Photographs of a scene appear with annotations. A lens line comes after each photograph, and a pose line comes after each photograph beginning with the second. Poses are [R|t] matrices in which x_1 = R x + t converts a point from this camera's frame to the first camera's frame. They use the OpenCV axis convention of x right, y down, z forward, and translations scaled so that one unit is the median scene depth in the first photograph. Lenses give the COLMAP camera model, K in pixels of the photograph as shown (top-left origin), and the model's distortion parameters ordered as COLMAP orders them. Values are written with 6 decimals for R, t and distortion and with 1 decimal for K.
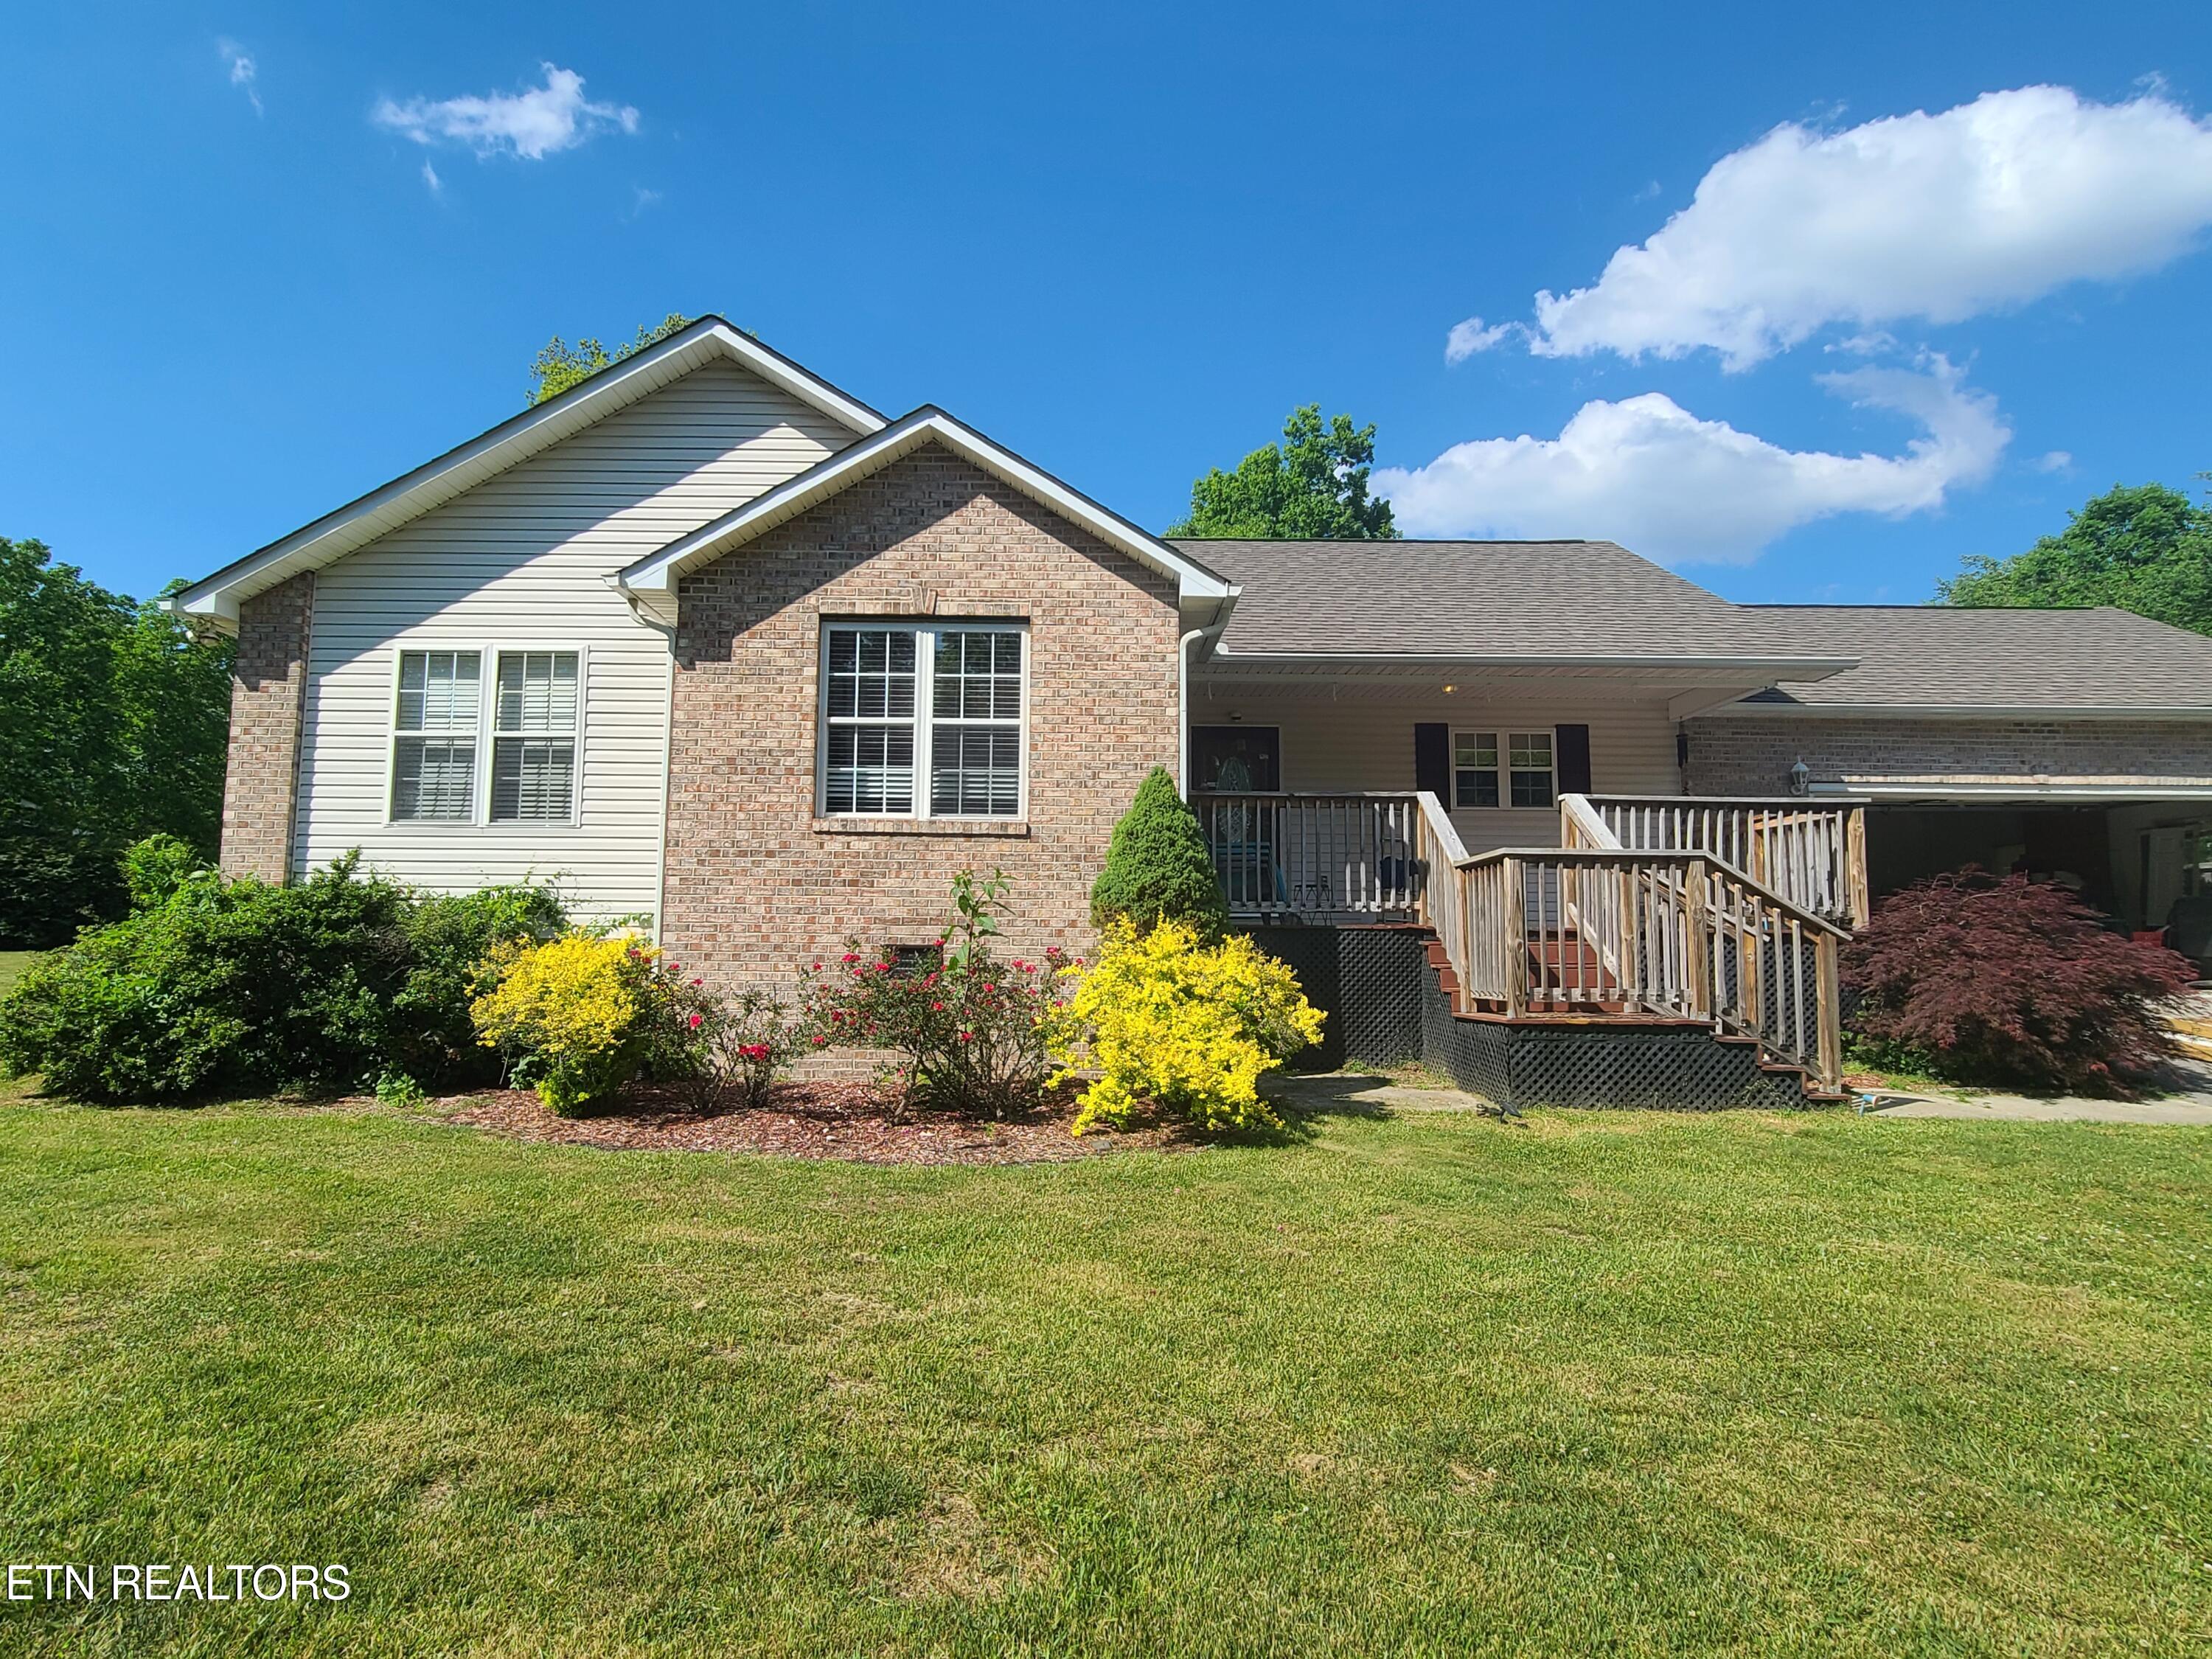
lens RADIAL K [[1093.4, 0, 1097.0], [0, 1093.4, 837.7], [0, 0, 1]] dist [-0.001601, 0.000582]
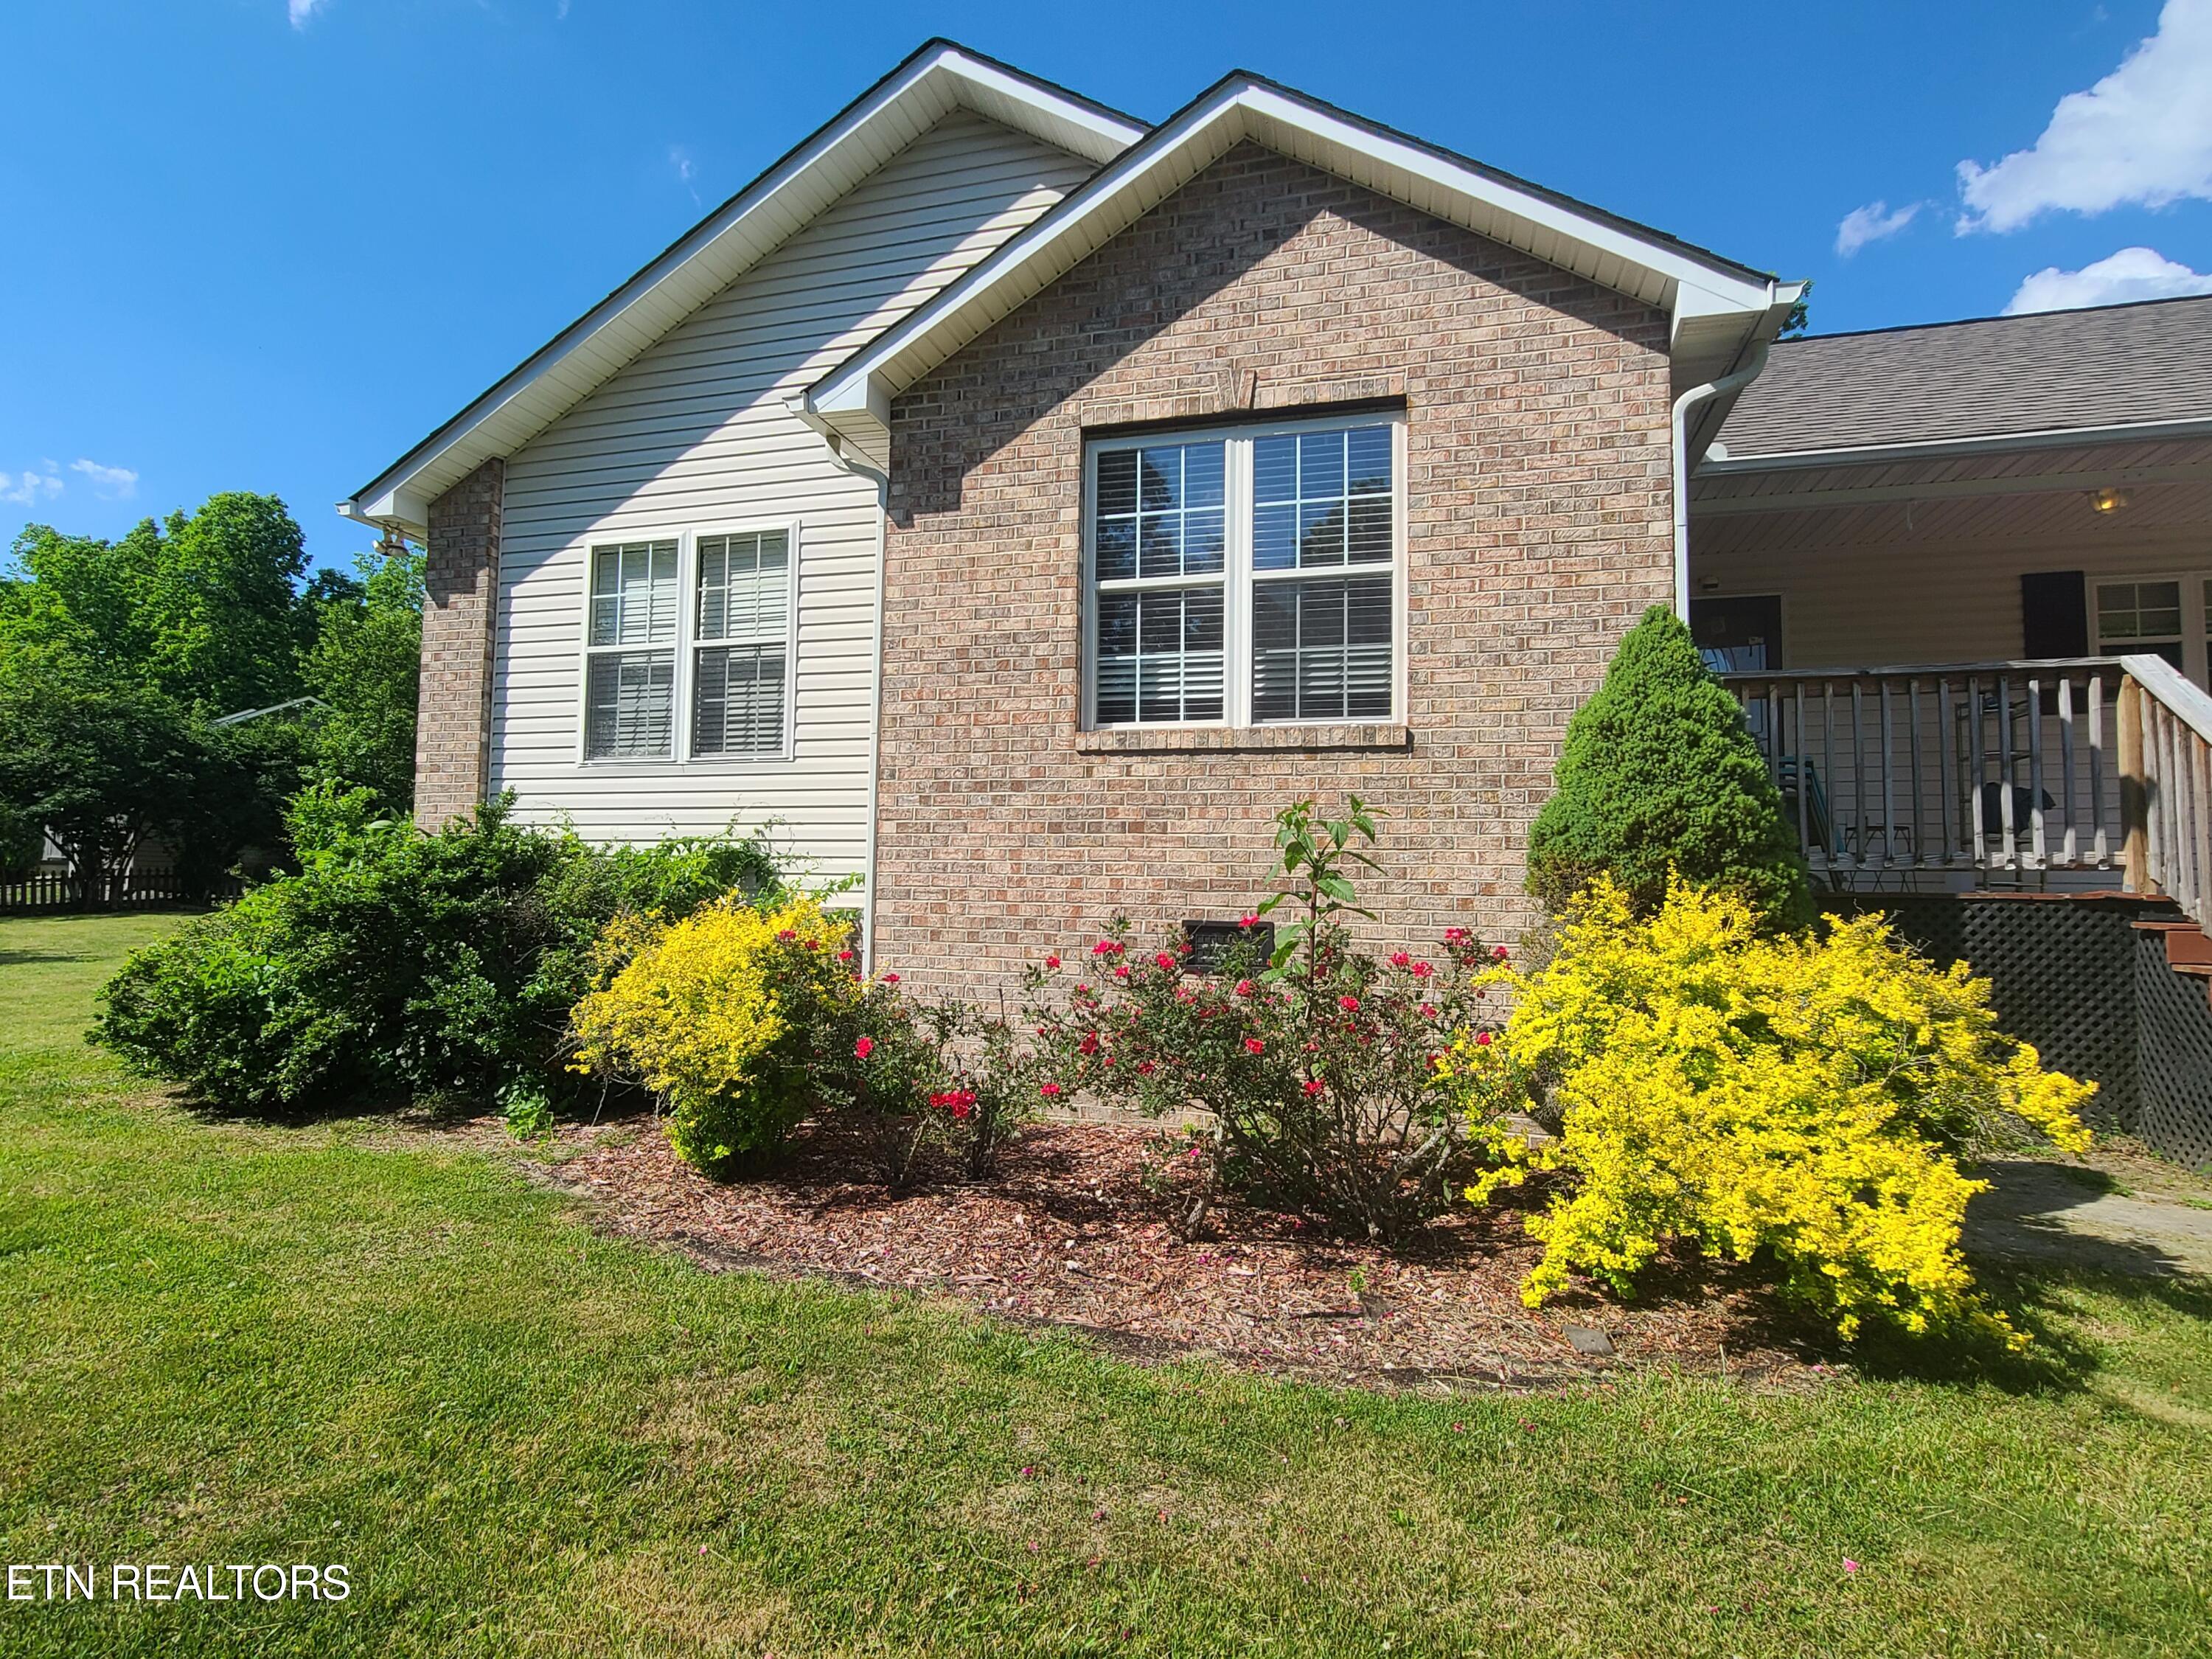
lens RADIAL K [[1093.4, 0, 1097.0], [0, 1093.4, 837.7], [0, 0, 1]] dist [-0.001601, 0.000582]
pose [[0.950328, -0.011444, -0.311041, -0.039545], [0.022528, 0.999232, 0.032066, 0.025779], [0.310435, -0.037481, 0.949855, 0.361155]]
